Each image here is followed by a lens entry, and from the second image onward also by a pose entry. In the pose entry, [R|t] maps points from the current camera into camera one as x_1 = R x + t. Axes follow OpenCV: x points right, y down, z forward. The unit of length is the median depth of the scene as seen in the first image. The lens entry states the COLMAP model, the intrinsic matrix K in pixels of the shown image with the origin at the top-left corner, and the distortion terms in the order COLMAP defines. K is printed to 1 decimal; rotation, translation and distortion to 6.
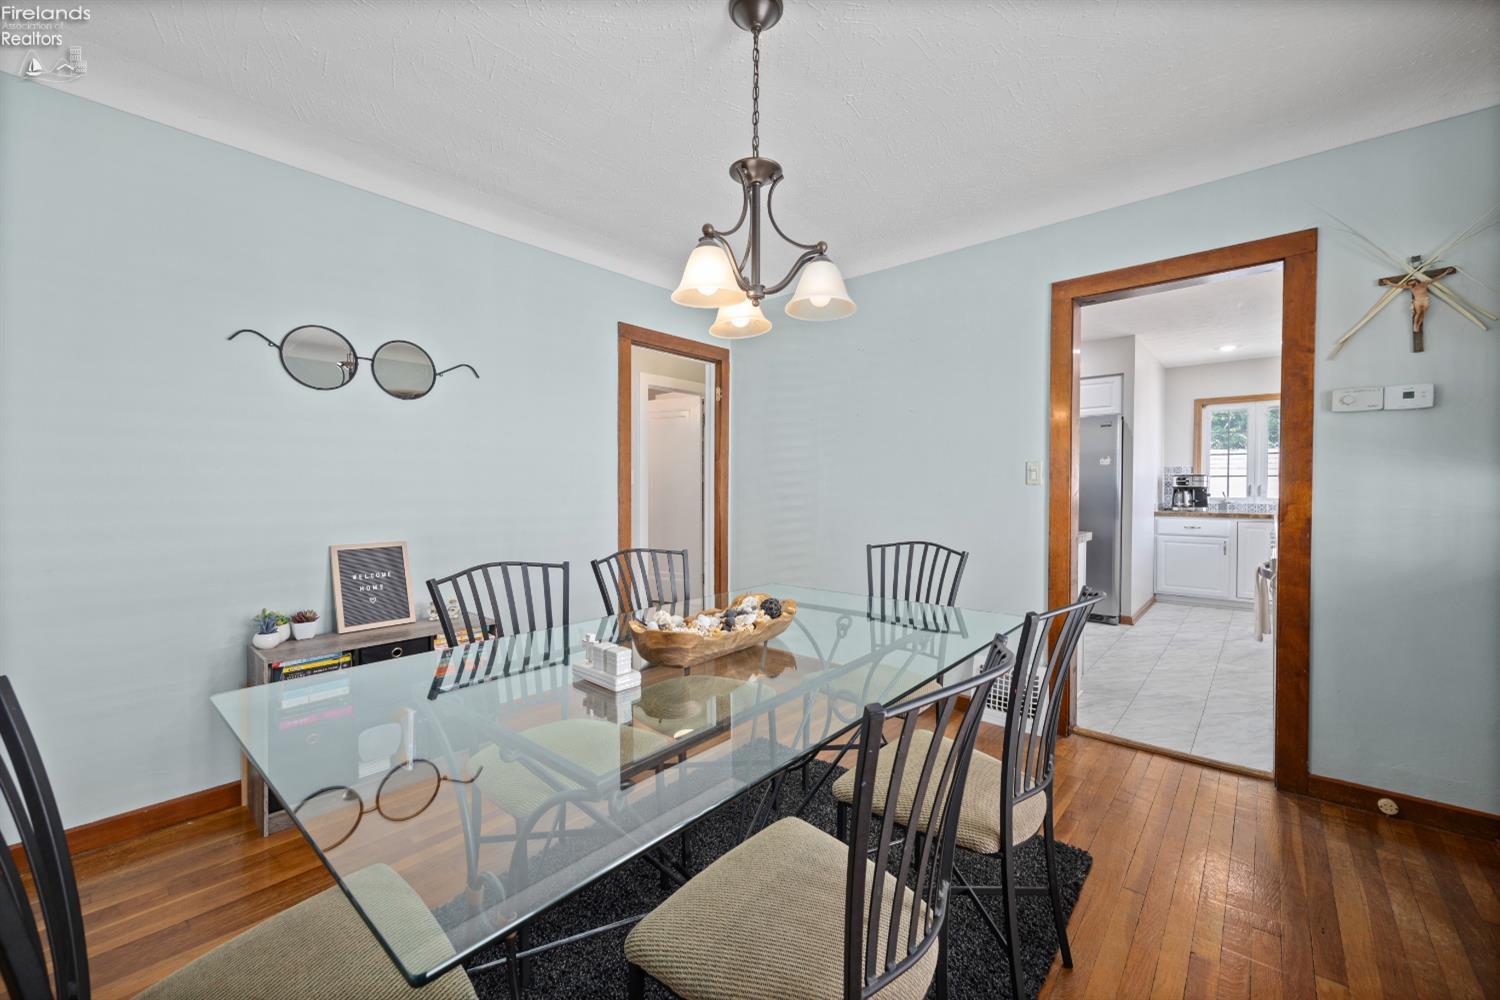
lens RADIAL K [[598.2, 0, 745.2], [0, 598.2, 500.7], [0, 0, 1]] dist [0.002973, 0.000321]
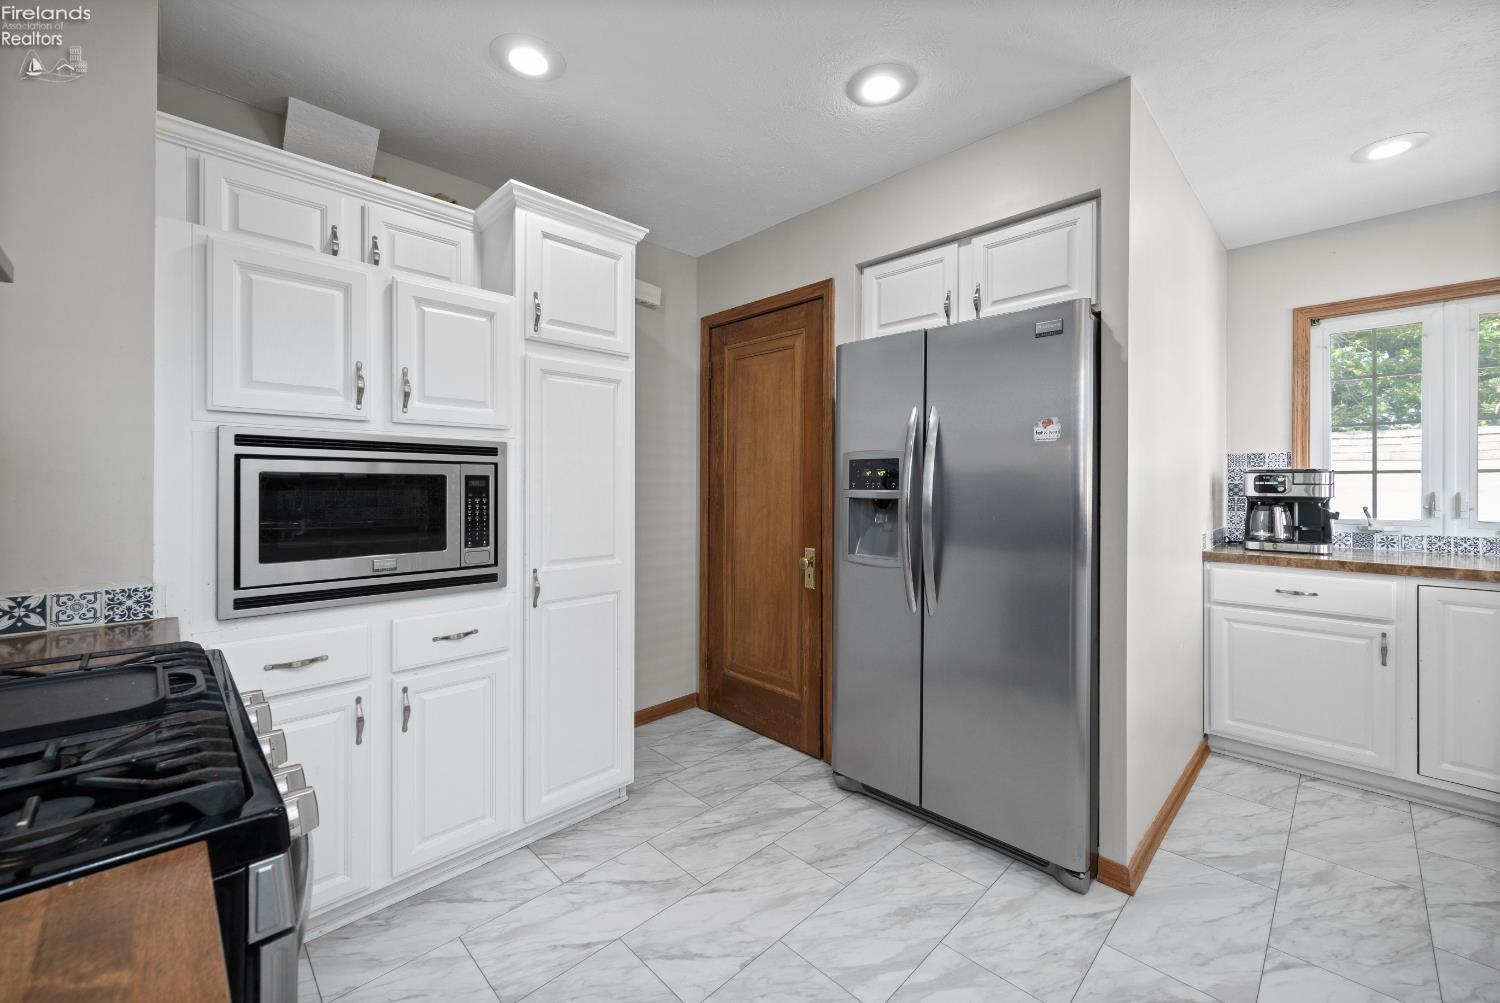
lens RADIAL K [[598.2, 0, 748.0], [0, 598.2, 487.7], [0, 0, 1]] dist [0.002973, 0.000321]
pose [[0.997332, 0.000201, -0.073002, 0.374486], [-0.001353, 0.999875, -0.015738, -0.022138], [0.072990, 0.015795, 0.997208, 0.525075]]
